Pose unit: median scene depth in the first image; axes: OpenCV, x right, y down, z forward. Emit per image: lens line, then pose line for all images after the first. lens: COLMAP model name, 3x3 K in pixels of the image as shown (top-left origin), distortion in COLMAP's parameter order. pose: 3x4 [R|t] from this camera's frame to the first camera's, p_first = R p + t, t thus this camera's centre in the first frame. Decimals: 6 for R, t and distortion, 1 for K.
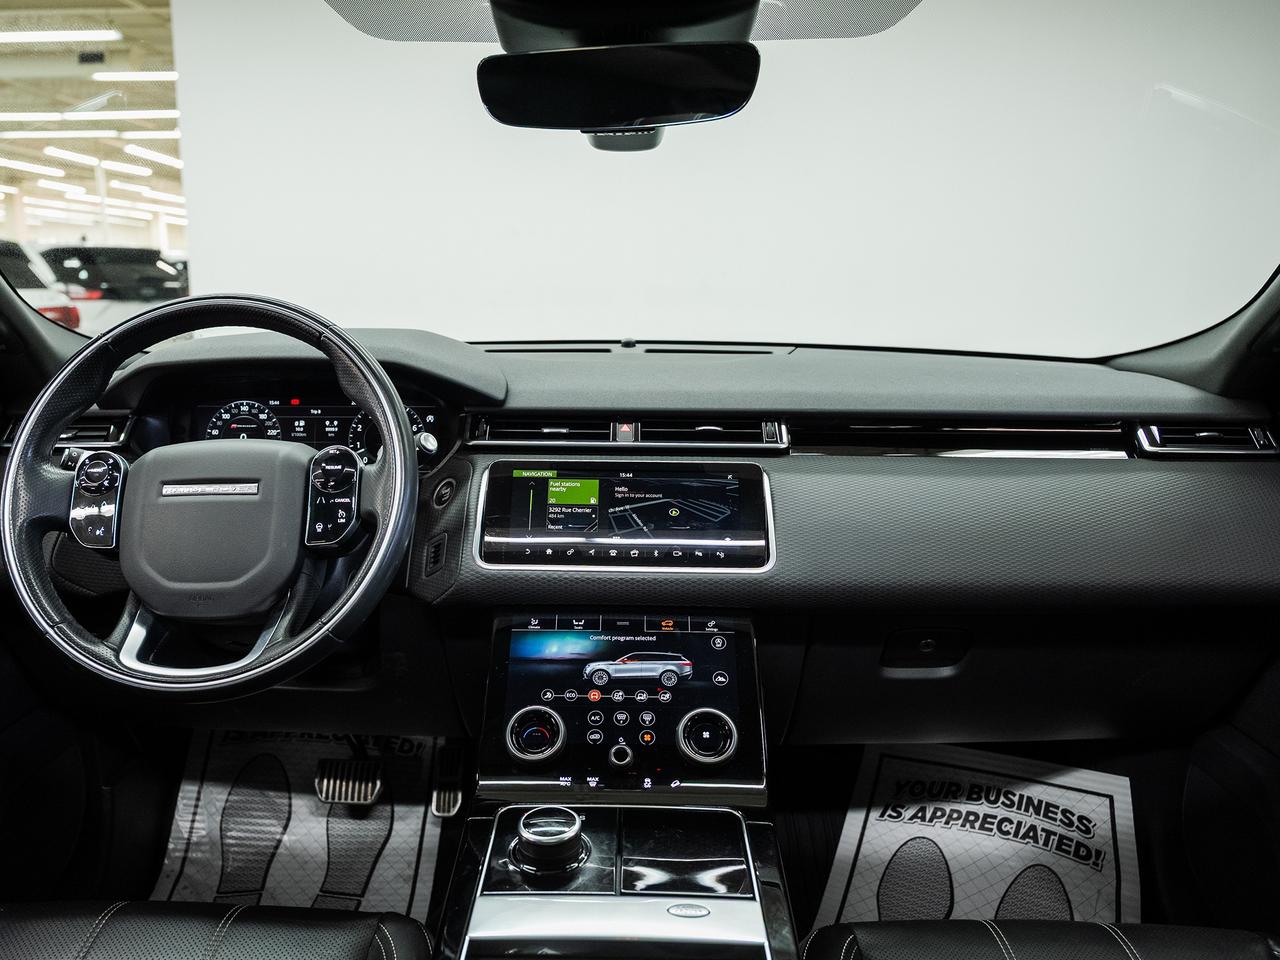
lens RADIAL K [[889.2, 0, 641.8], [0, 889.2, 482.4], [0, 0, 1]] dist [-0.009988, -0.004057]
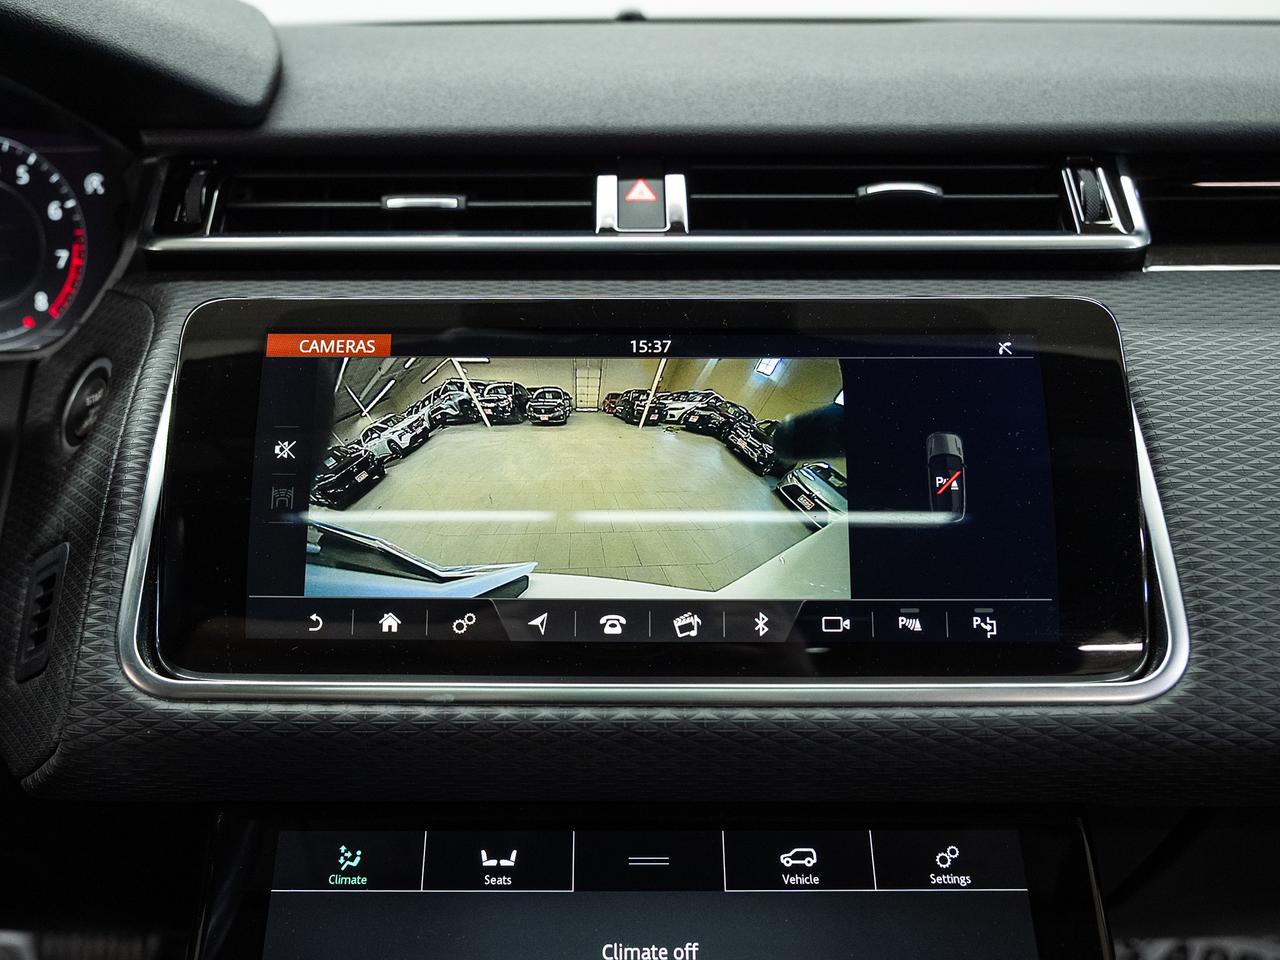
lens RADIAL K [[889.2, 0, 633.7], [0, 889.2, 485.3], [0, 0, 1]] dist [-0.009988, -0.004057]
pose [[0.999912, -0.012818, -0.003414, -0.021252], [0.013233, 0.981700, 0.189973, -0.017626], [0.000916, -0.190001, 0.981783, 0.659486]]
